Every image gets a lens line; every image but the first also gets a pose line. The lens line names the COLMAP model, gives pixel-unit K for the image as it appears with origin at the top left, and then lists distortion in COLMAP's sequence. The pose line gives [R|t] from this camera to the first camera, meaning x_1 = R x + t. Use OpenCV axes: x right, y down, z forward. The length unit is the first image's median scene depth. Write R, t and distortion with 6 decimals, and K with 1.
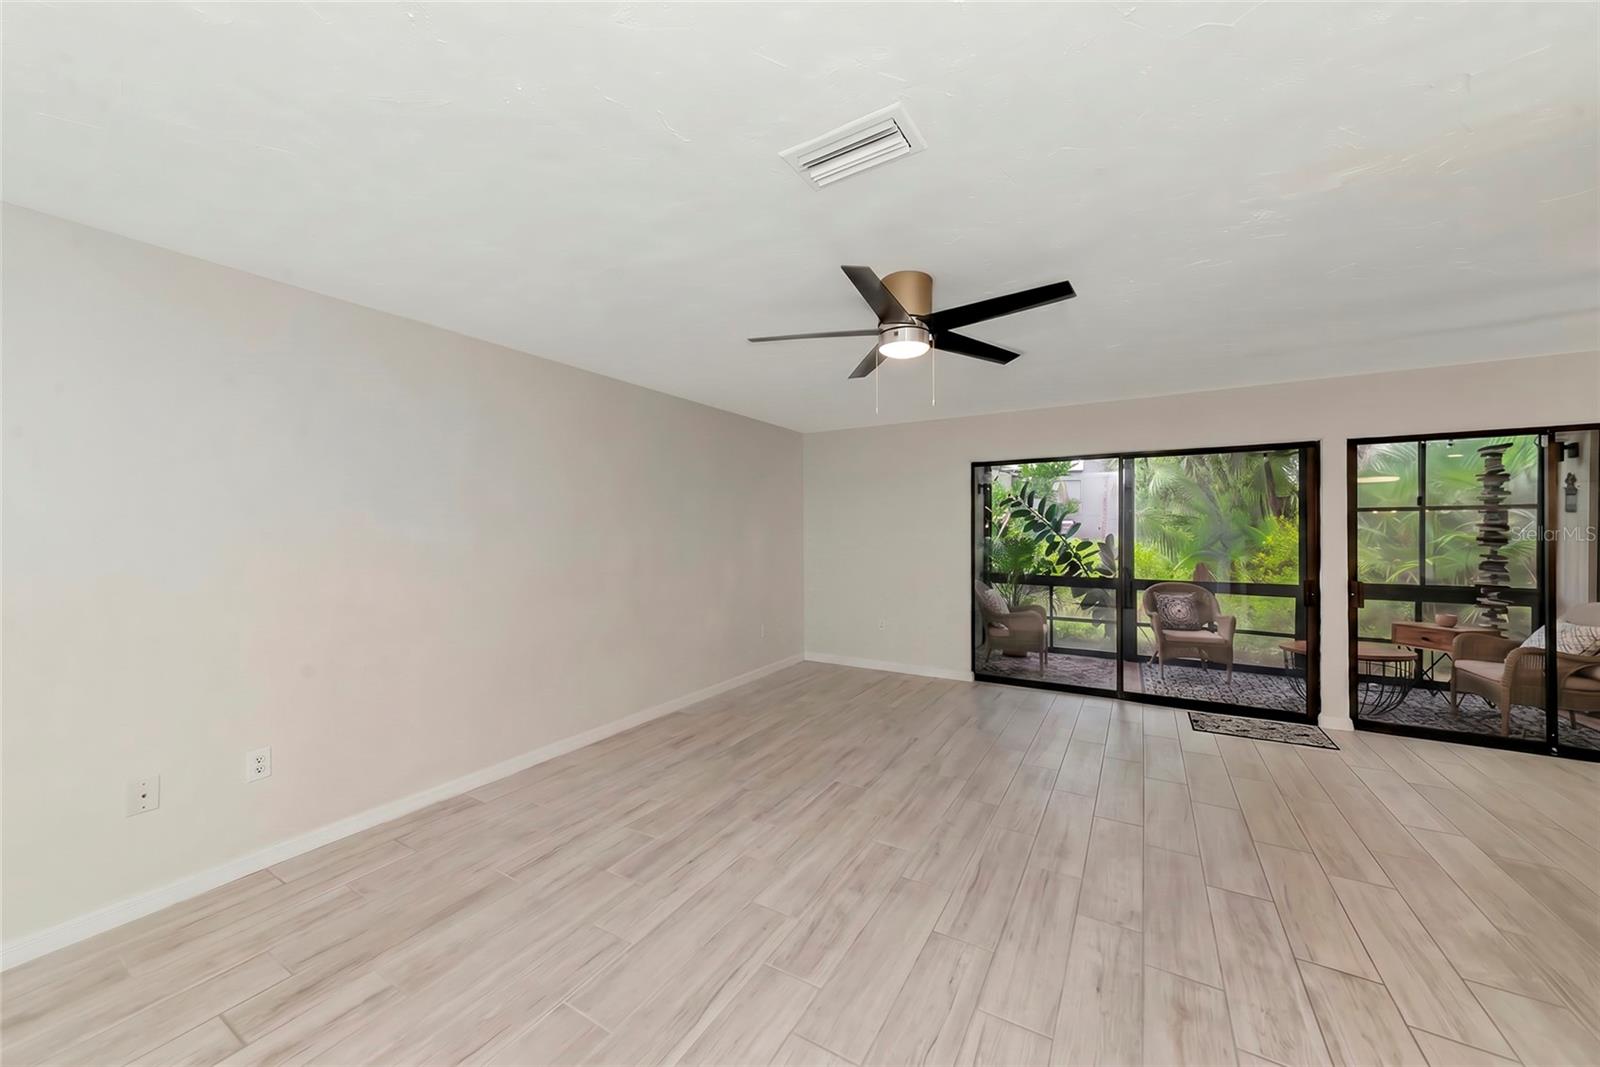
lens RADIAL K [[569.5, 0, 800.0], [0, 569.5, 533.5], [0, 0, 1]] dist [0.002701, 0.000213]
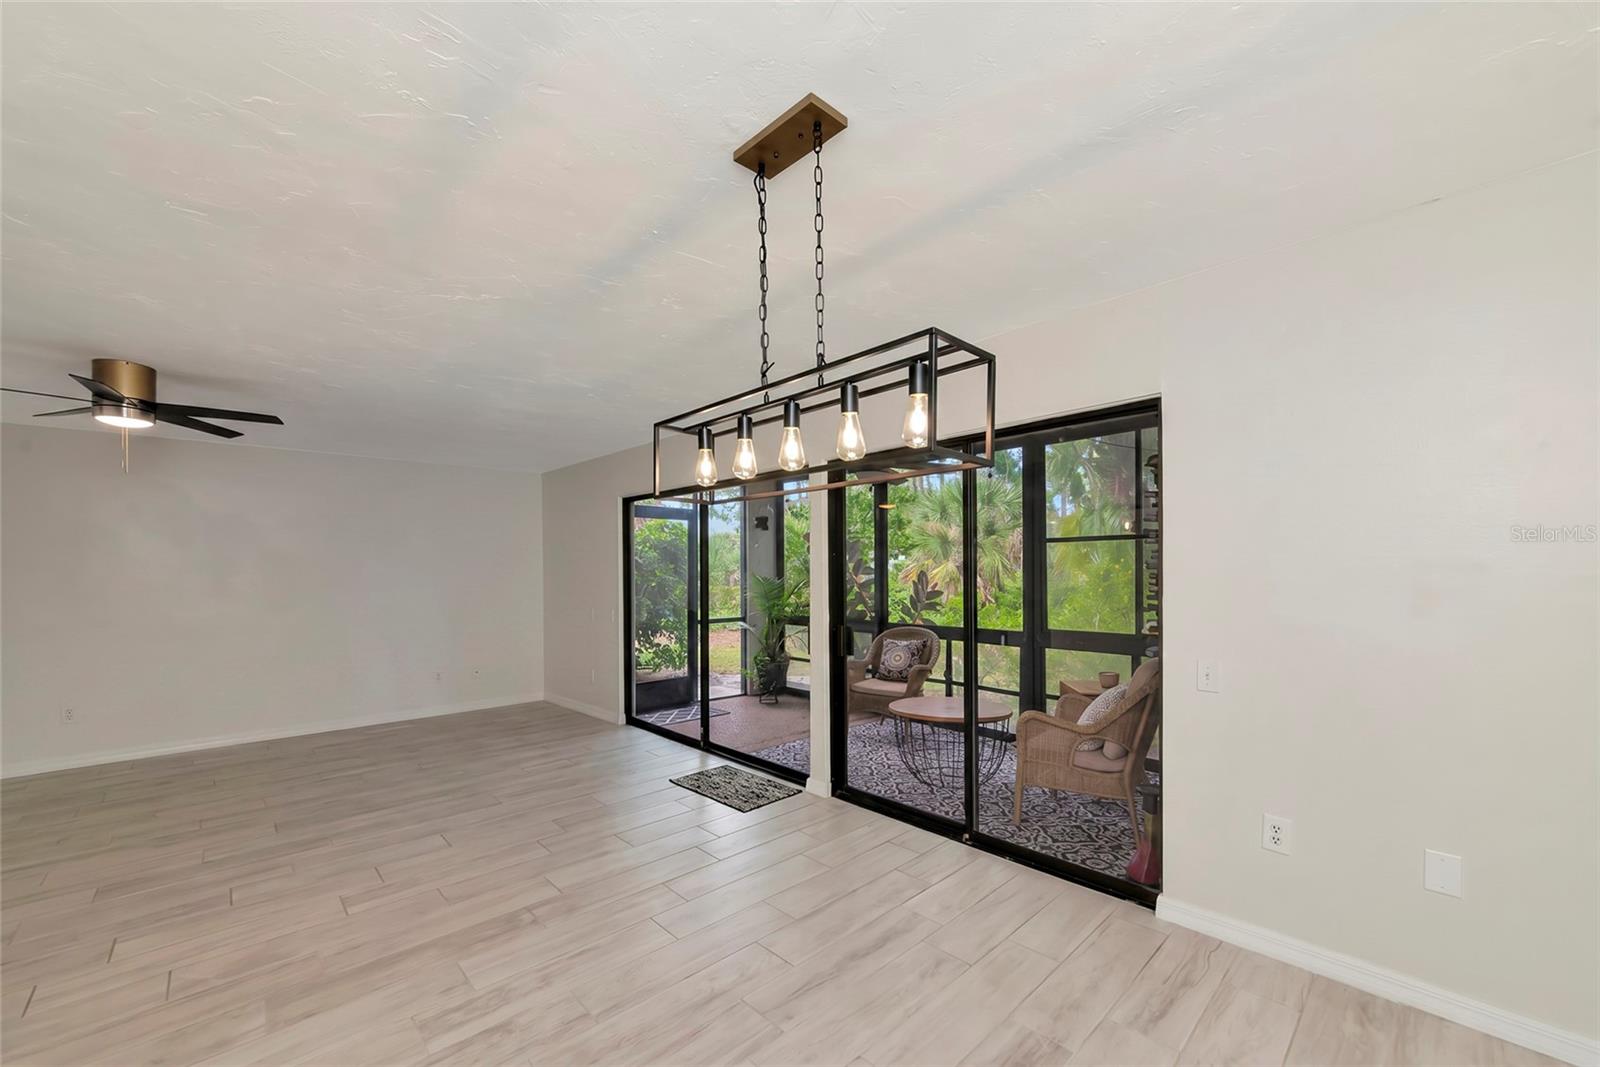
lens RADIAL K [[632.0, 0, 820.8], [0, 632.0, 573.4], [0, 0, 1]] dist [0.001007, 0.000106]
pose [[0.965157, -0.008778, -0.261522, 1.082742], [0.010166, 0.999941, 0.003955, 0.000203], [0.261472, -0.006476, 0.965189, 0.053351]]
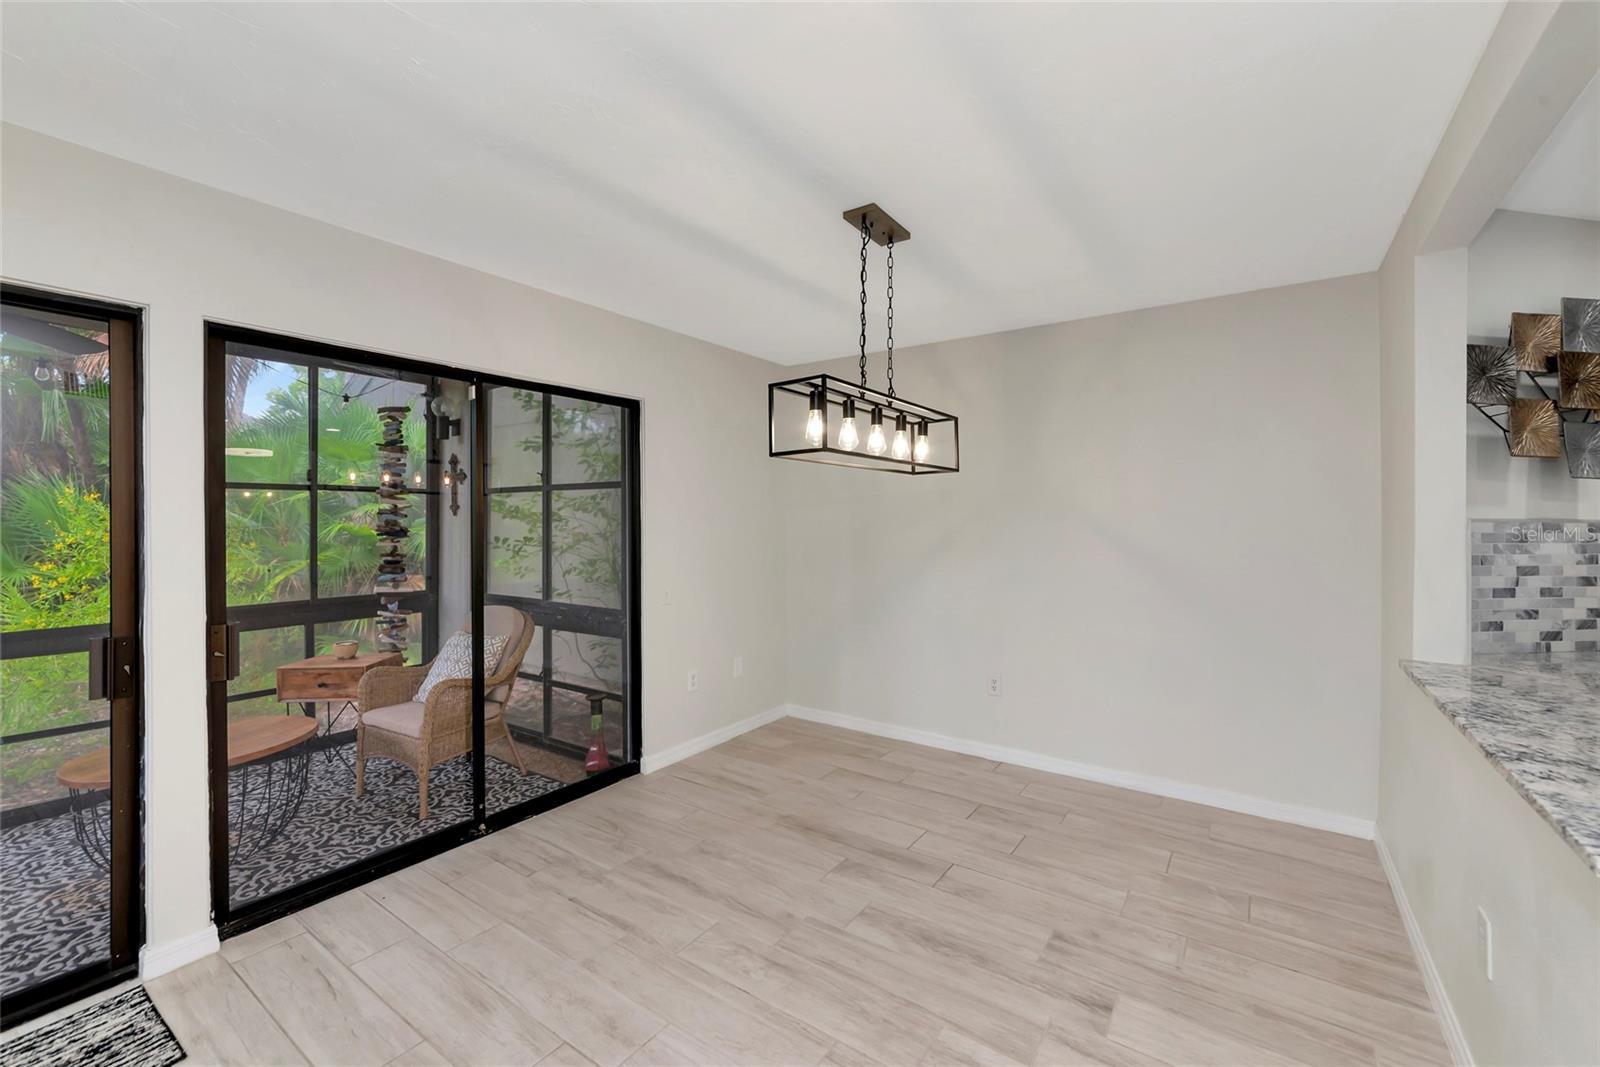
lens RADIAL K [[661.4, 0, 780.4], [0, 661.4, 520.8], [0, 0, 1]] dist [0.007497, 0.000319]
pose [[0.099057, 0.000616, 0.995082, 0.413717], [0.002500, 0.999996, -0.000868, -0.002461], [-0.995079, 0.002573, 0.099055, 0.427381]]
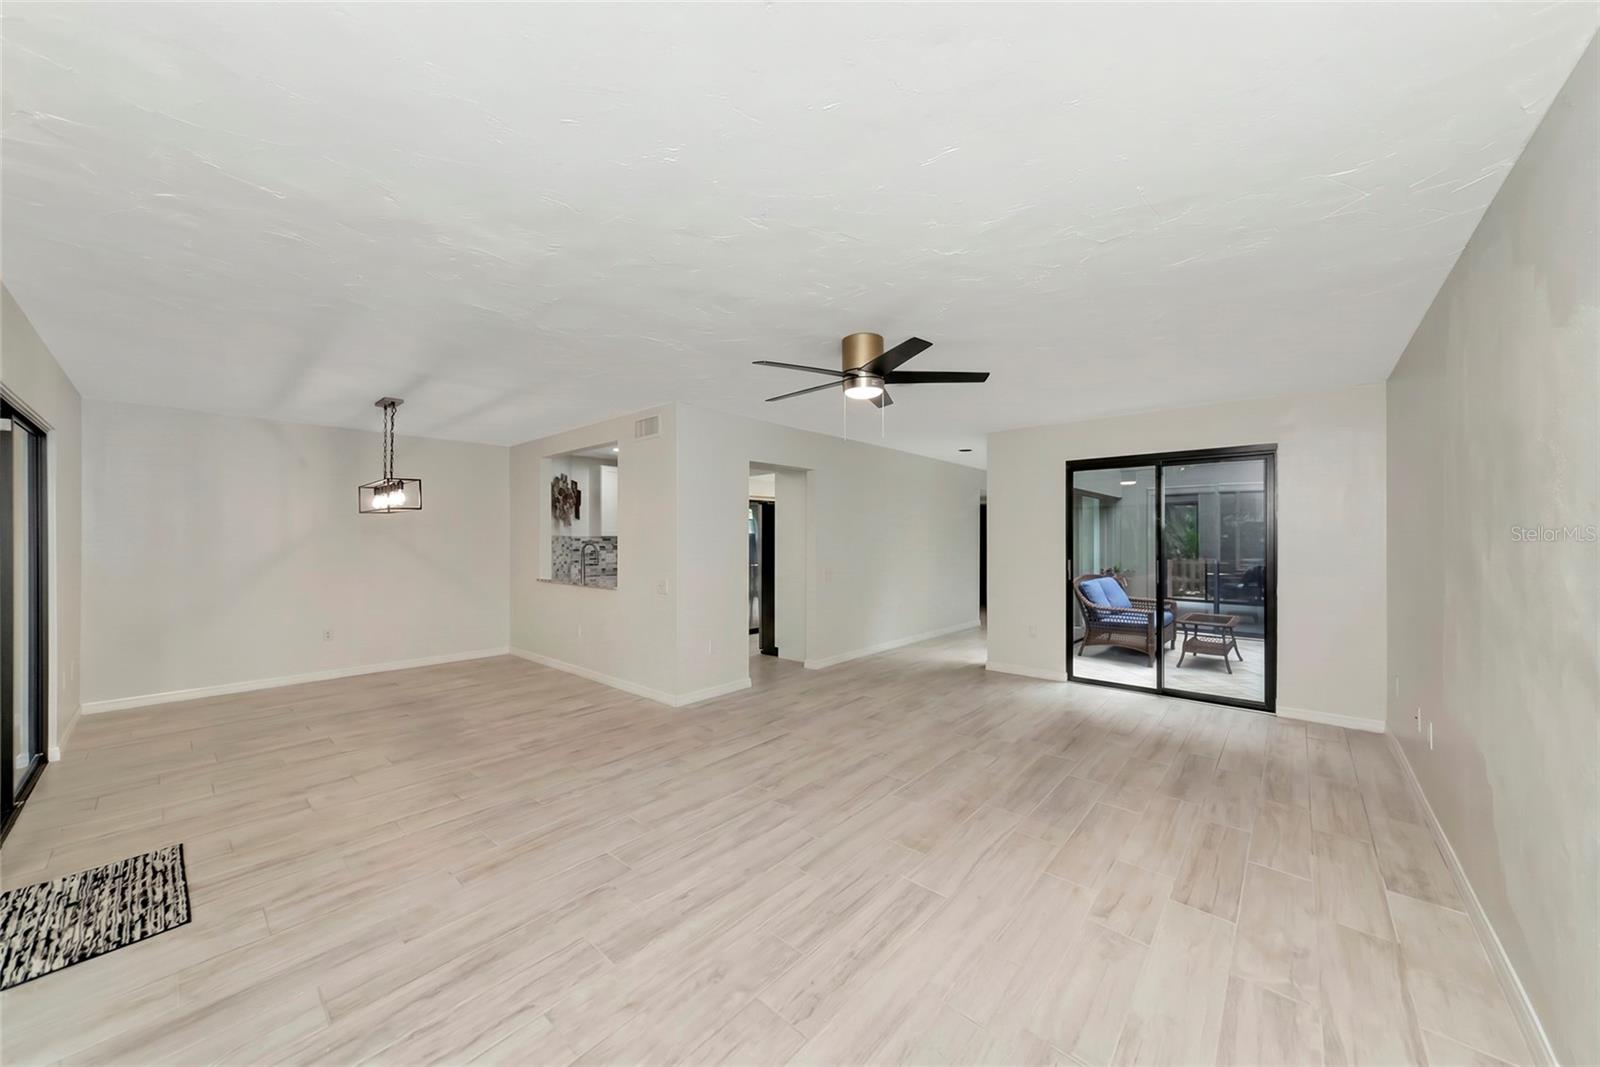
lens RADIAL K [[554.0, 0, 798.2], [0, 554.0, 536.6], [0, 0, 1]] dist [0.005756, 0.000019]
pose [[-0.979973, 0.001455, 0.199123, 0.031714], [0.001855, 0.999997, 0.001827, -0.004662], [-0.199120, 0.002160, -0.979973, 1.250983]]
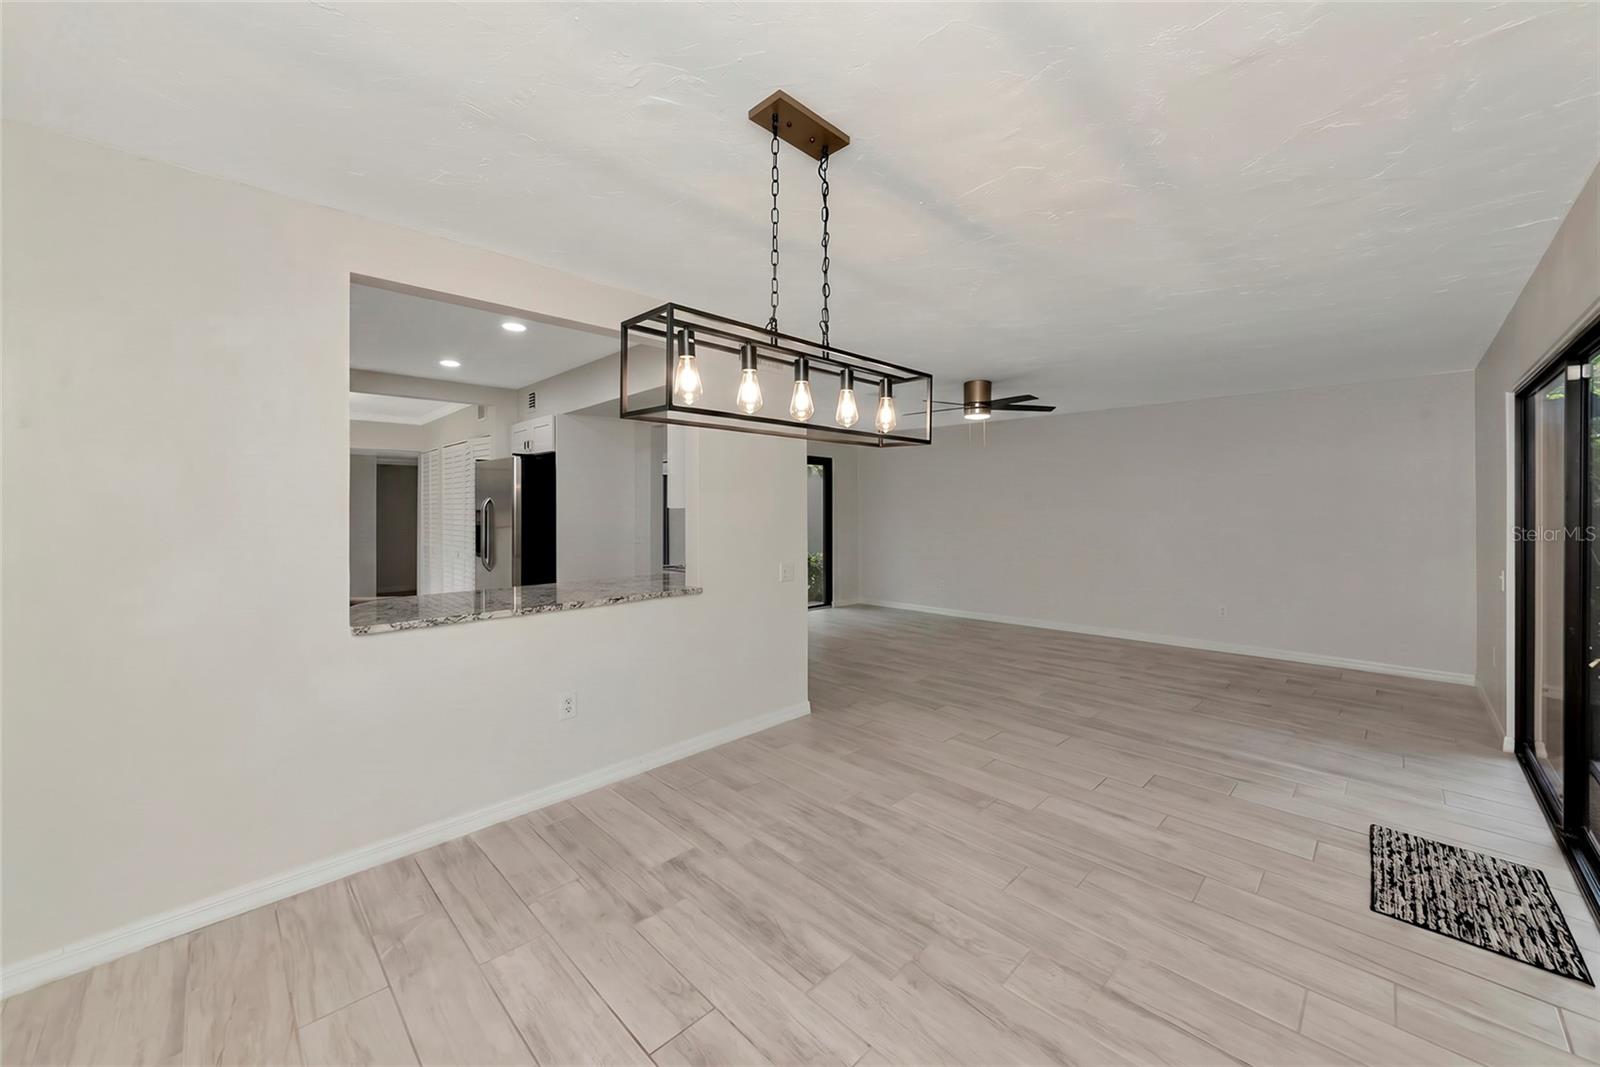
lens RADIAL K [[610.9, 0, 773.2], [0, 610.9, 505.1], [0, 0, 1]] dist [-0.000084, 0.000069]
pose [[-0.273967, -0.007647, -0.961709, 1.358801], [-0.005149, 0.999966, -0.006485, 0.000336], [0.961725, 0.003175, -0.273997, 0.493663]]
